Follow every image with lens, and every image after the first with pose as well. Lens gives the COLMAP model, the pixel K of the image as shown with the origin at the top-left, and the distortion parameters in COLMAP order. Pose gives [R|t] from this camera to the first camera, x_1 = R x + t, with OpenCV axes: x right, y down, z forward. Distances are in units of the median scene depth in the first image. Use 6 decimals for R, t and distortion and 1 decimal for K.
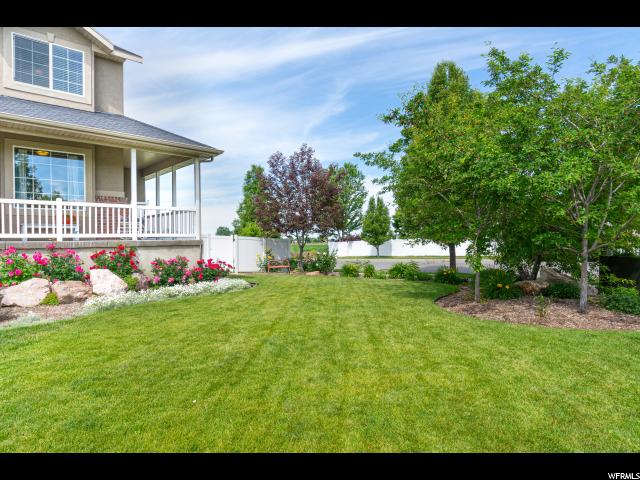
lens RADIAL K [[385.3, 0, 320.0], [0, 385.3, 240.0], [0, 0, 1]] dist [-0.017639, 0.014003]
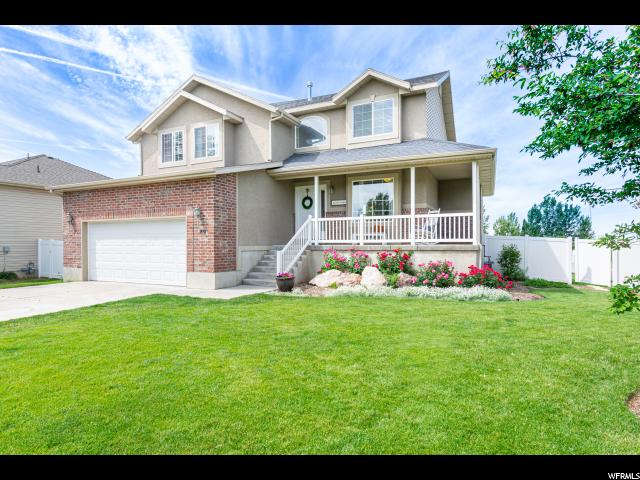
lens RADIAL K [[381.9, 0, 319.8], [0, 381.9, 238.4], [0, 0, 1]] dist [-0.004059, -0.001133]
pose [[0.374238, -0.005956, -0.927314, 0.476964], [-0.004862, 0.999953, -0.008384, -0.008187], [0.927320, 0.007646, 0.374191, 0.292279]]
